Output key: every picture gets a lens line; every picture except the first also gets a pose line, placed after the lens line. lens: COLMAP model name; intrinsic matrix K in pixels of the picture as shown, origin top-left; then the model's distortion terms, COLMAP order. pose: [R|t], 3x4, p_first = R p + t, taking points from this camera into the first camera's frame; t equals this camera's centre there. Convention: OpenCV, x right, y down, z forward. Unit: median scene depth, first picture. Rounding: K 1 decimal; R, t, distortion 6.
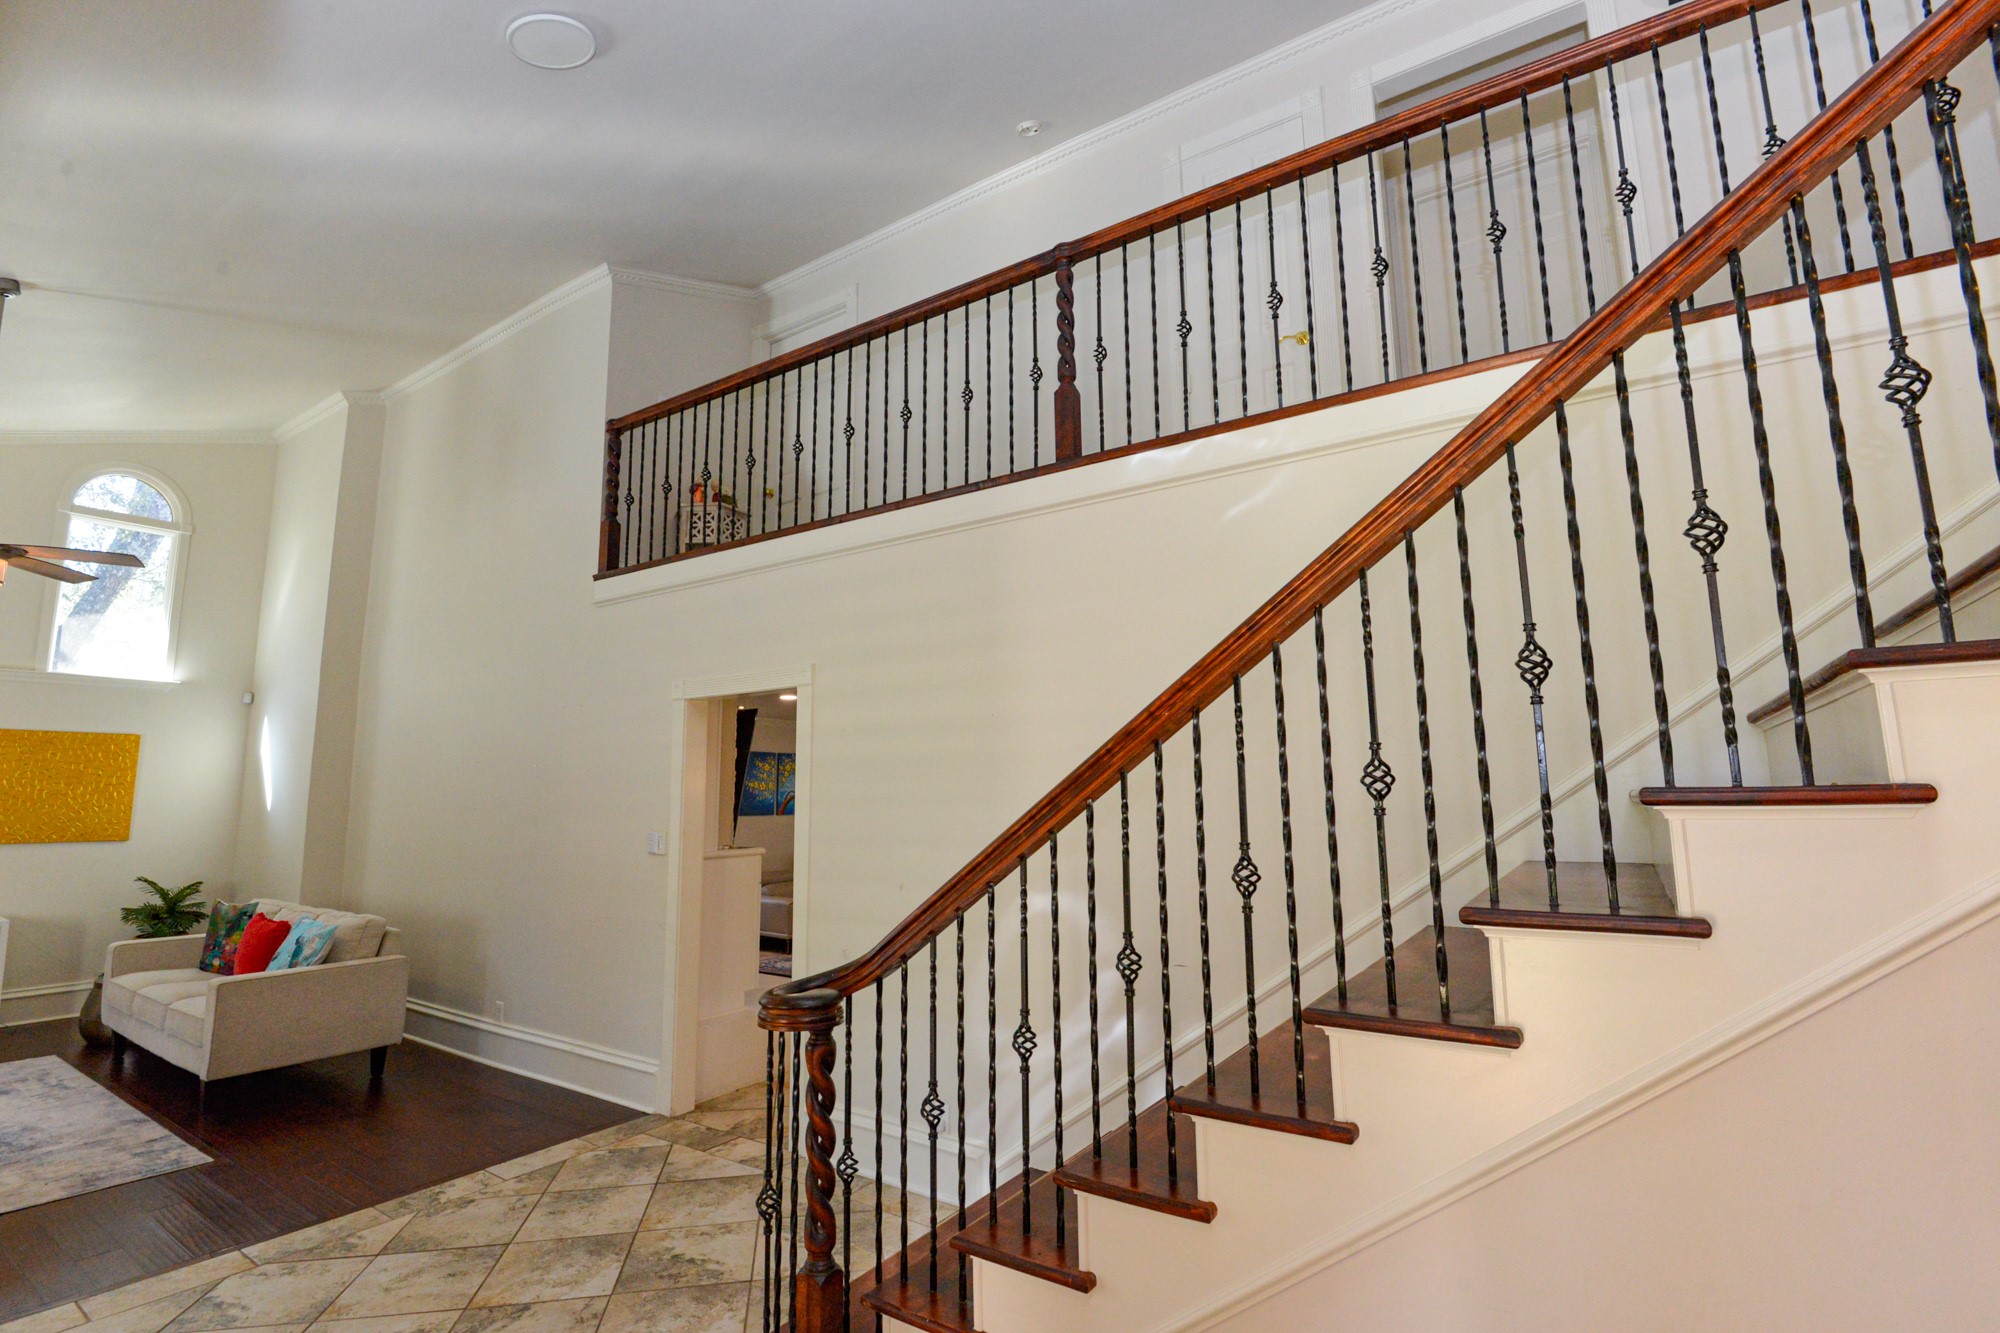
lens RADIAL K [[933.2, 0, 989.1], [0, 933.2, 664.5], [0, 0, 1]] dist [-0.015114, -0.000364]
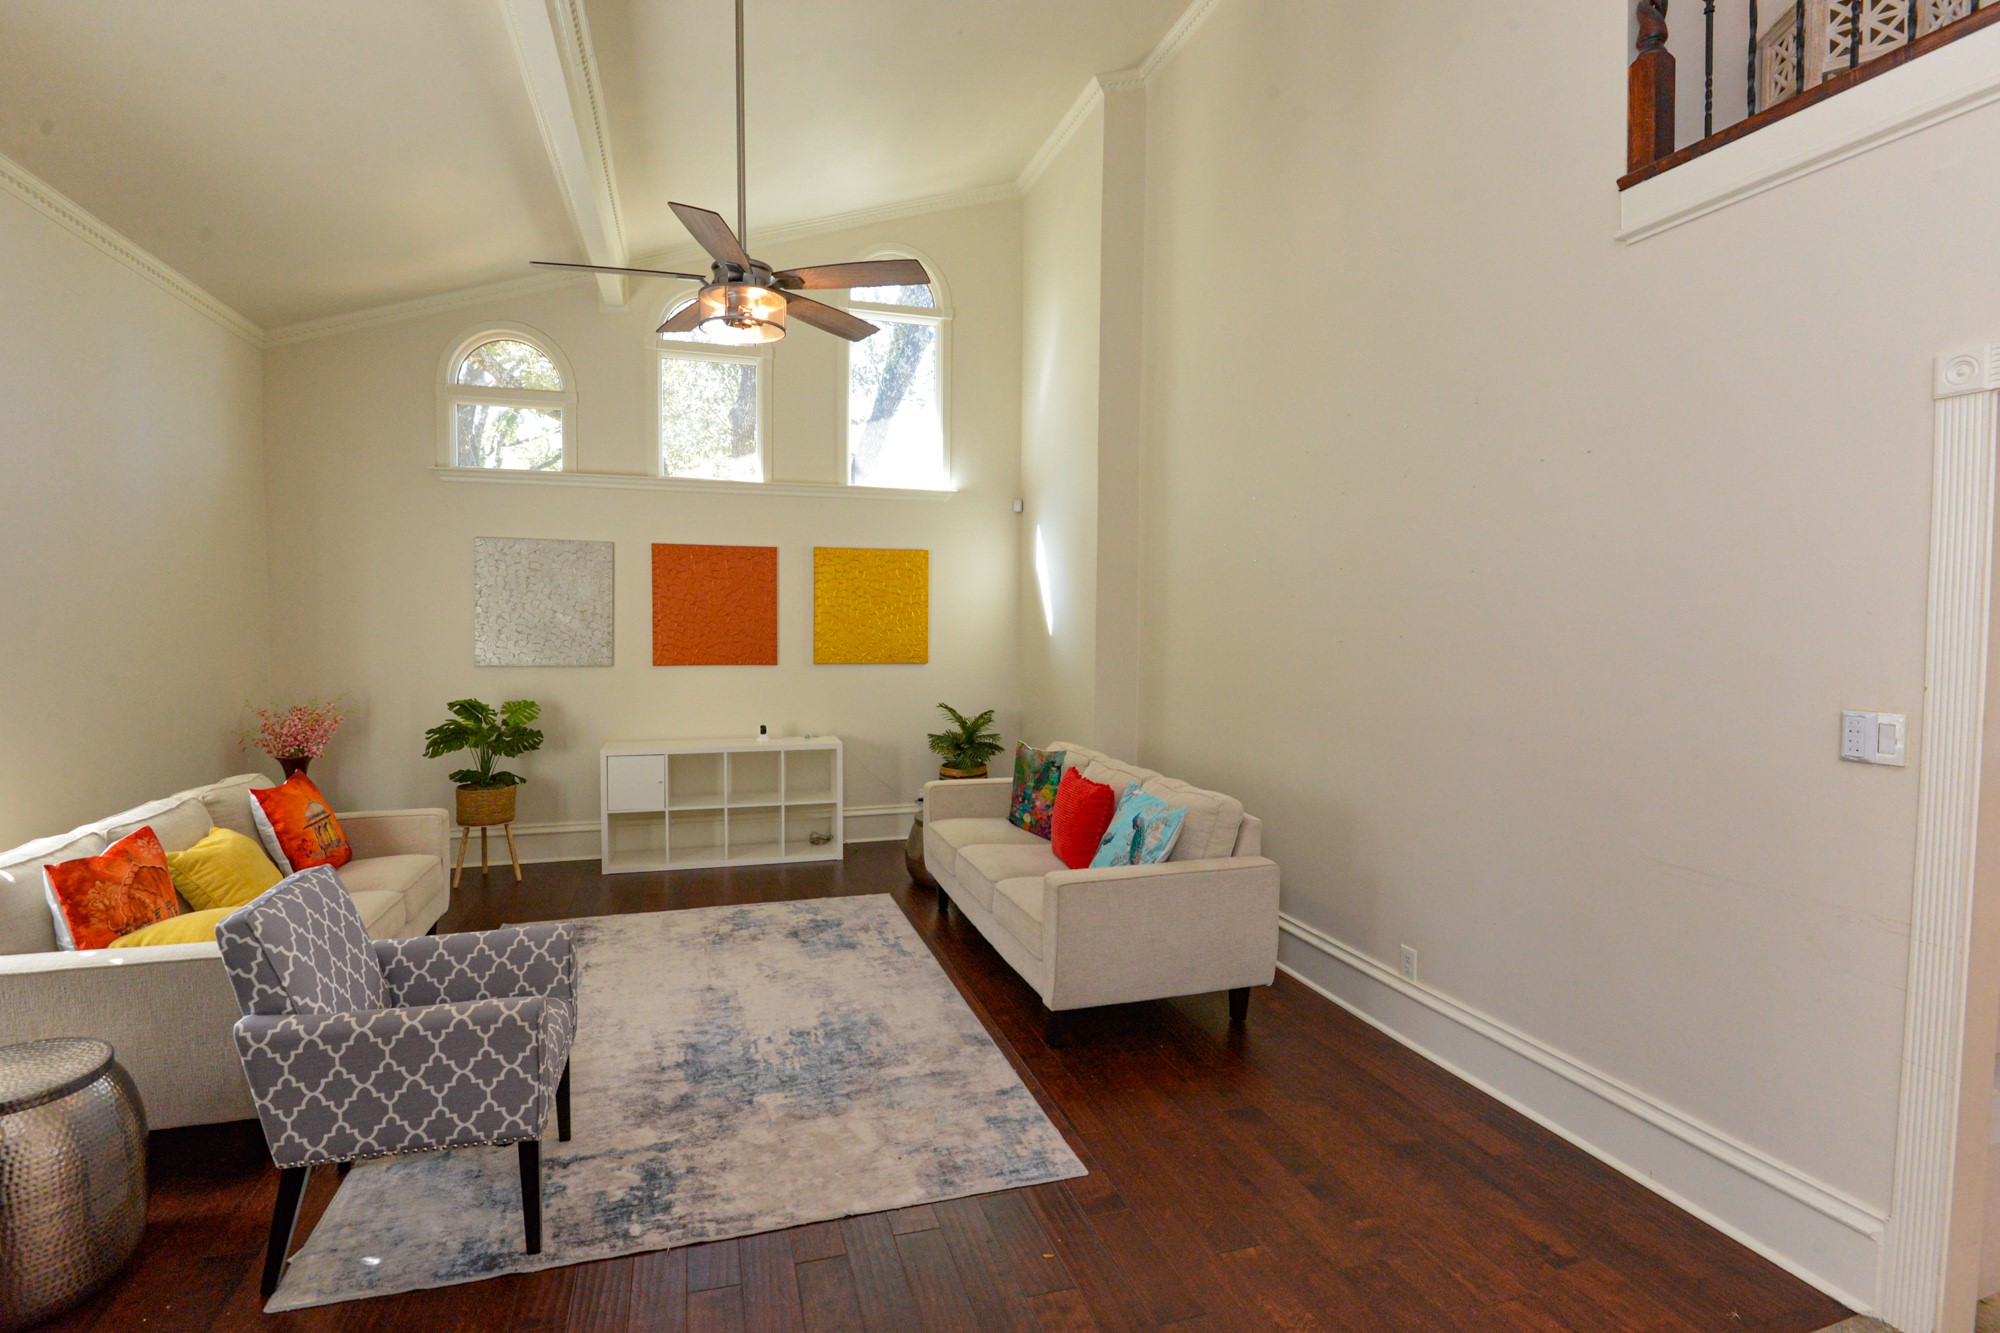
lens RADIAL K [[925.8, 0, 990.5], [0, 925.8, 662.7], [0, 0, 1]] dist [-0.001683, -0.012215]
pose [[0.790822, 0.042647, -0.610559, -0.394144], [0.071109, 0.984412, 0.160864, 0.055917], [0.607902, -0.170631, 0.775461, 0.391947]]
